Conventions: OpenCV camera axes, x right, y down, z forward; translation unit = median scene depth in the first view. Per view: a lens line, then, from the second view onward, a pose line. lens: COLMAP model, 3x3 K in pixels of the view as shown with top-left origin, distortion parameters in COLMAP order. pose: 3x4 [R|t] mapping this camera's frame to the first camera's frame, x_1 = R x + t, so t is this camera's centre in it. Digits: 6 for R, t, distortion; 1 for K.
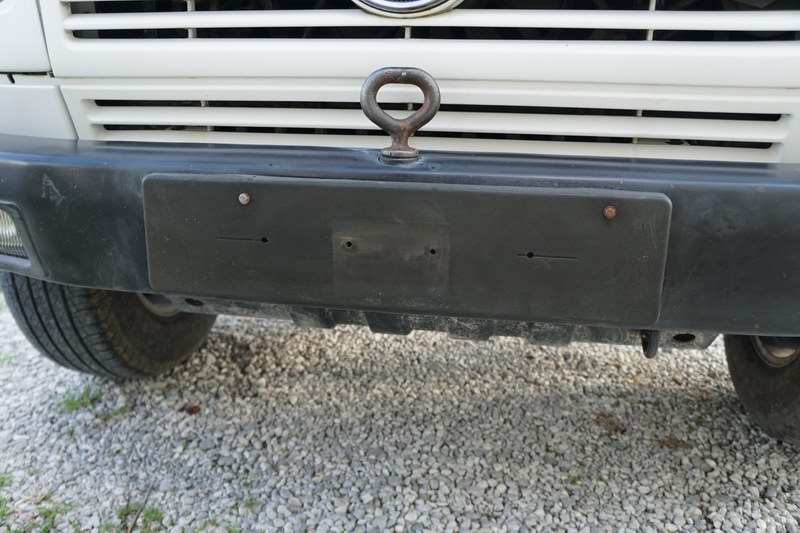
lens RADIAL K [[685.7, 0, 400.0], [0, 685.7, 266.5], [0, 0, 1]] dist [-0.131813, 0.123725]
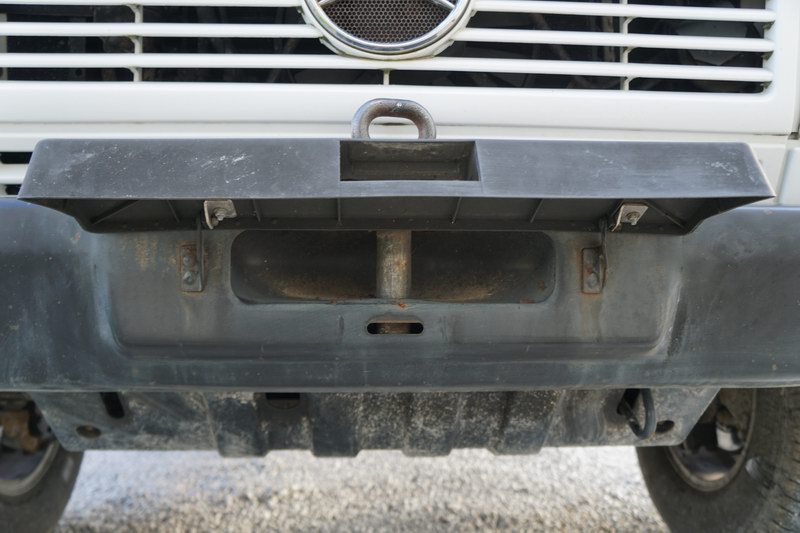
lens RADIAL K [[712.8, 0, 400.0], [0, 712.8, 266.5], [0, 0, 1]] dist [-0.132706, 0.165401]
pose [[0.972661, -0.006747, 0.232130, -0.140024], [0.074499, 0.955813, -0.284380, 0.129656], [-0.219954, 0.293899, 0.930185, 0.106023]]
